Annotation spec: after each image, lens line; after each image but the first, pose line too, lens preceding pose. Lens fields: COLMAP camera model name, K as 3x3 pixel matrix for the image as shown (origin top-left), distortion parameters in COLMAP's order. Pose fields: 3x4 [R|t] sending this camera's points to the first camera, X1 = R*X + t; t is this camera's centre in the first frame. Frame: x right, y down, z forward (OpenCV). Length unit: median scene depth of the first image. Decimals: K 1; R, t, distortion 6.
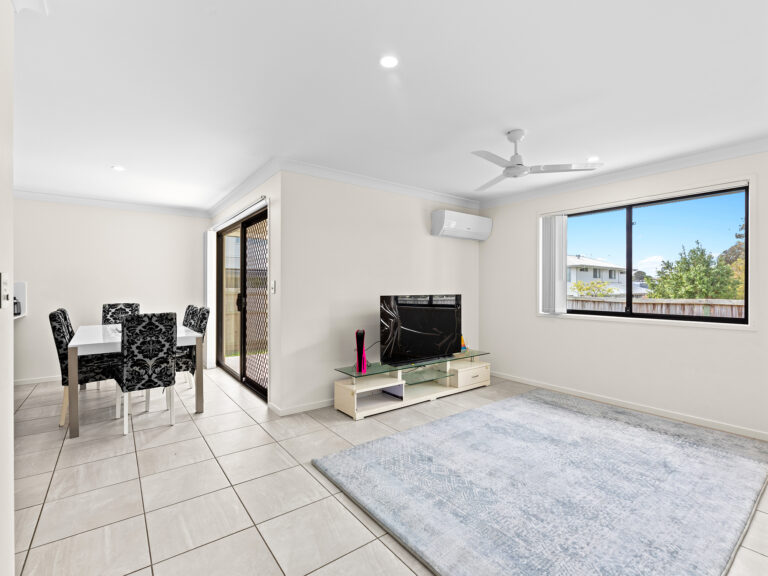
lens RADIAL K [[352.2, 0, 381.7], [0, 352.2, 287.6], [0, 0, 1]] dist [-0.010657, -0.000243]
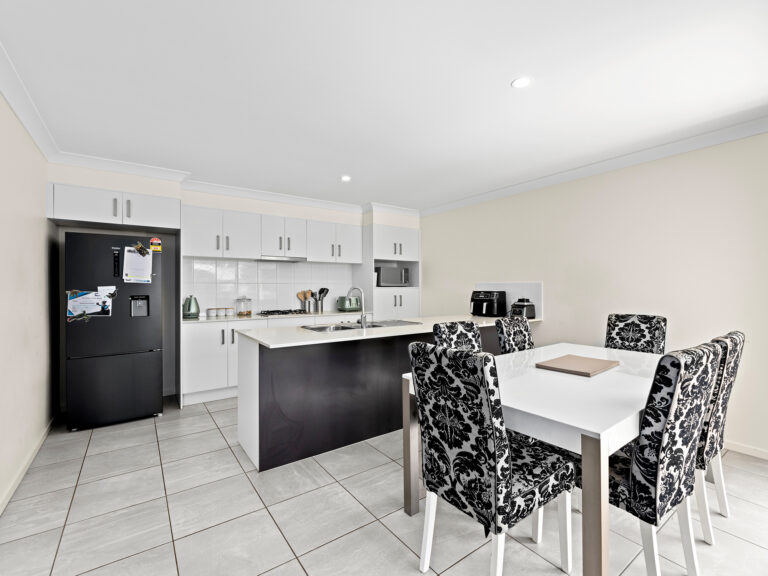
lens RADIAL K [[352.2, 0, 382.0], [0, 352.2, 285.8], [0, 0, 1]] dist [-0.010657, -0.000243]
pose [[-0.028231, -0.001989, -0.999599, -0.197076], [-0.001888, 0.999996, -0.001936, -0.004790], [0.999600, 0.001832, -0.028235, 0.911490]]
